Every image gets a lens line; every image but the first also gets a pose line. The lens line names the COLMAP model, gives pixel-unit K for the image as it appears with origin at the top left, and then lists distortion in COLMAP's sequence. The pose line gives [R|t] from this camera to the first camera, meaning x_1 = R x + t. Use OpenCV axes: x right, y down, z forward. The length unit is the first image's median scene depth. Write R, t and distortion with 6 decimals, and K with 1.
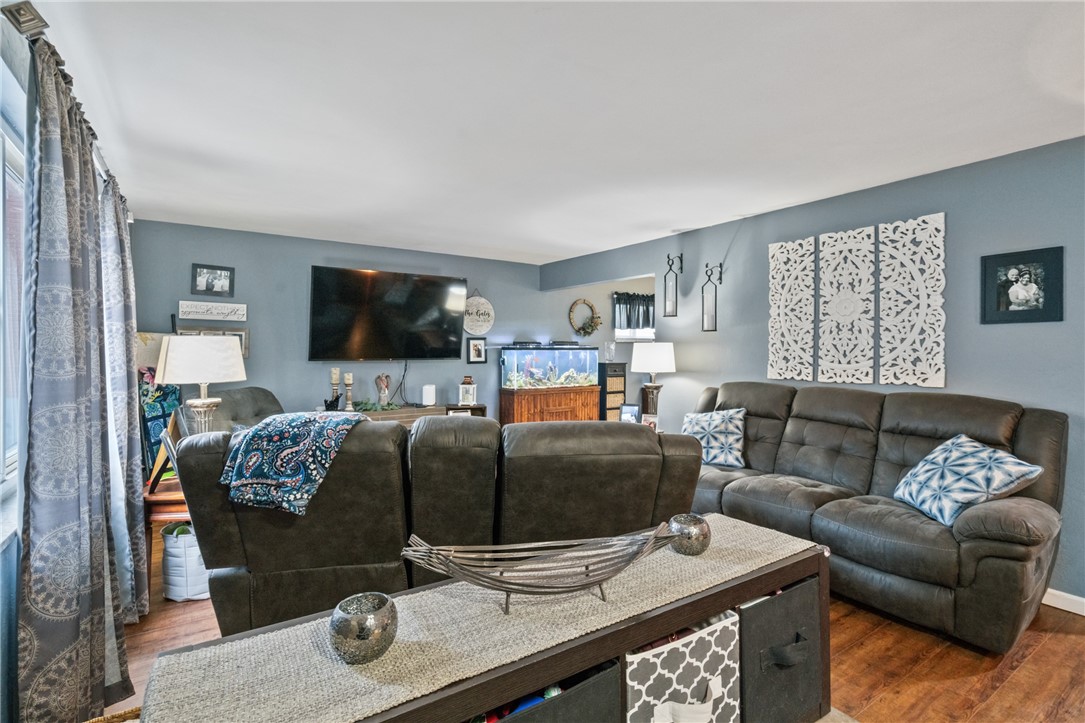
lens RADIAL K [[517.0, 0, 546.0], [0, 517.0, 354.7], [0, 0, 1]] dist [0.000890, 0.000453]
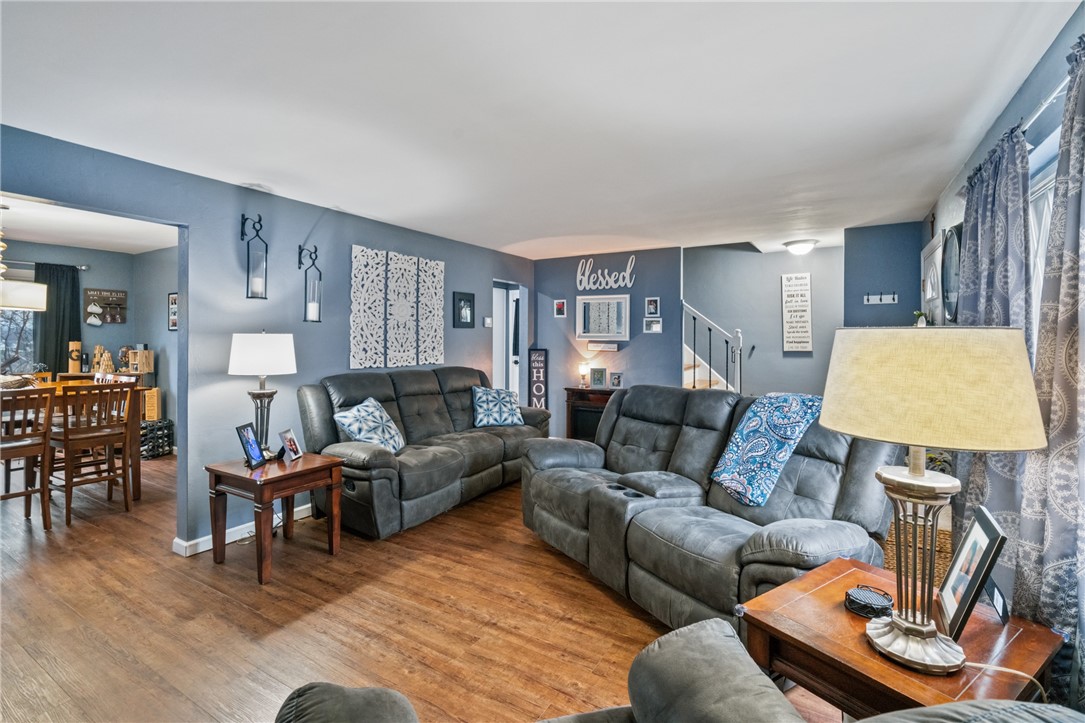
lens RADIAL K [[501.4, 0, 540.9], [0, 501.4, 344.6], [0, 0, 1]] dist [-0.004097, -0.000501]
pose [[-0.412730, -0.016956, 0.910696, -0.729446], [0.000617, 0.999821, 0.018895, -0.025696], [-0.910853, 0.008361, -0.412645, 1.144379]]
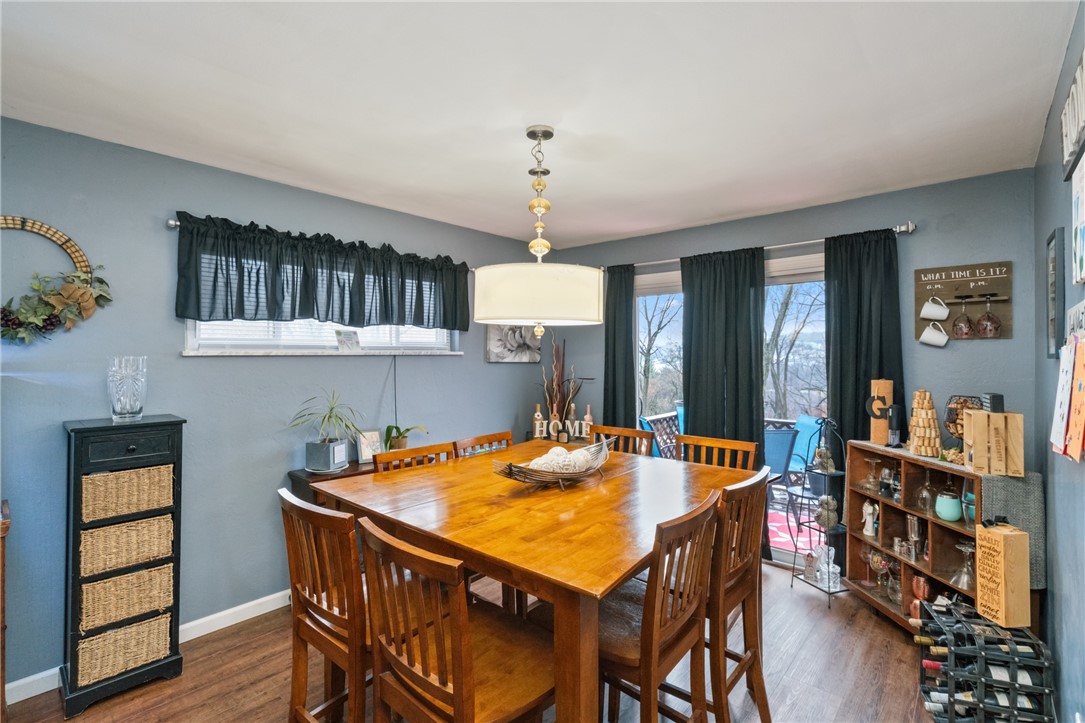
lens RADIAL K [[517.0, 0, 546.0], [0, 517.0, 354.7], [0, 0, 1]] dist [0.000890, 0.000453]
pose [[0.972467, -0.003303, 0.233019, 0.568994], [0.004455, 0.999980, -0.004419, -0.043789], [-0.233000, 0.005335, 0.972462, 1.166860]]
